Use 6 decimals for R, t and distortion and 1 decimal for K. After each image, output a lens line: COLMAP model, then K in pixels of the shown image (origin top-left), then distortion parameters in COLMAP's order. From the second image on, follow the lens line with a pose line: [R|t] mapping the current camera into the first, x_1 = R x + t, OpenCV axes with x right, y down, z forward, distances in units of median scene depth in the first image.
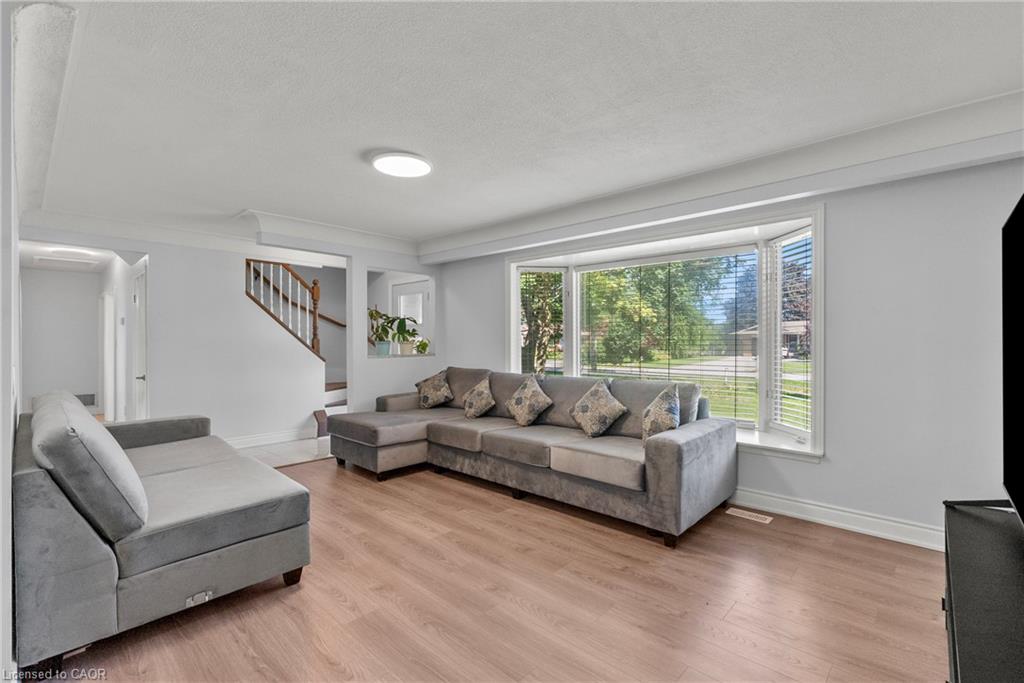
lens RADIAL K [[456.1, 0, 510.6], [0, 456.1, 332.8], [0, 0, 1]] dist [-0.009388, 0.000852]
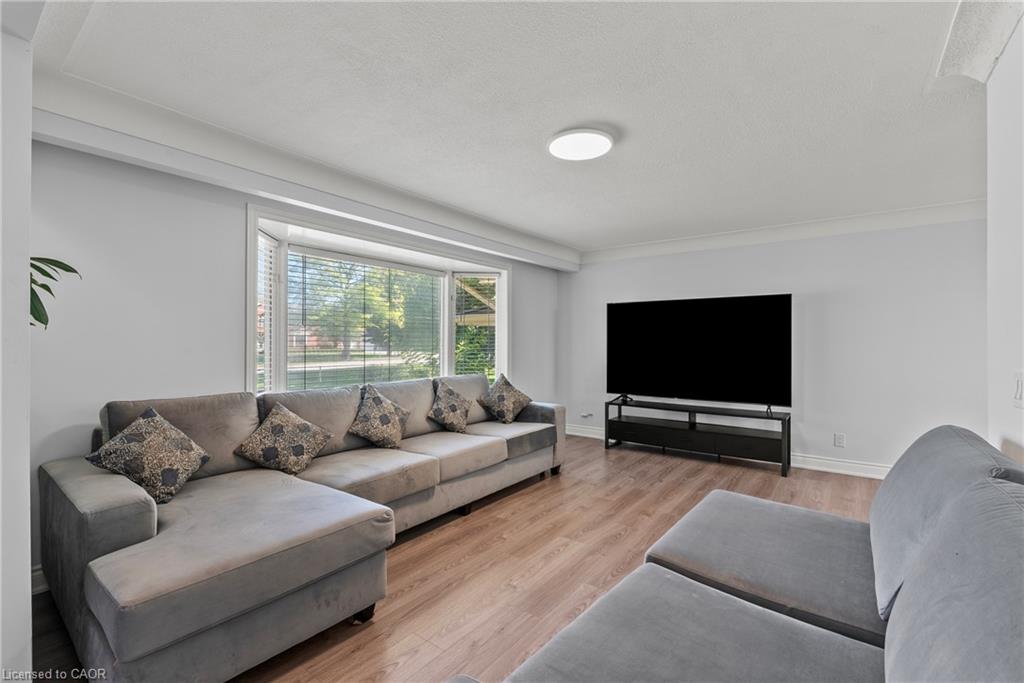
lens RADIAL K [[456.1, 0, 510.9], [0, 456.1, 345.0], [0, 0, 1]] dist [-0.009388, 0.000852]
pose [[-0.103570, -0.002101, 0.994620, -1.031065], [-0.013667, 0.999906, 0.000689, 0.026059], [-0.994528, -0.013522, -0.103589, 1.154690]]
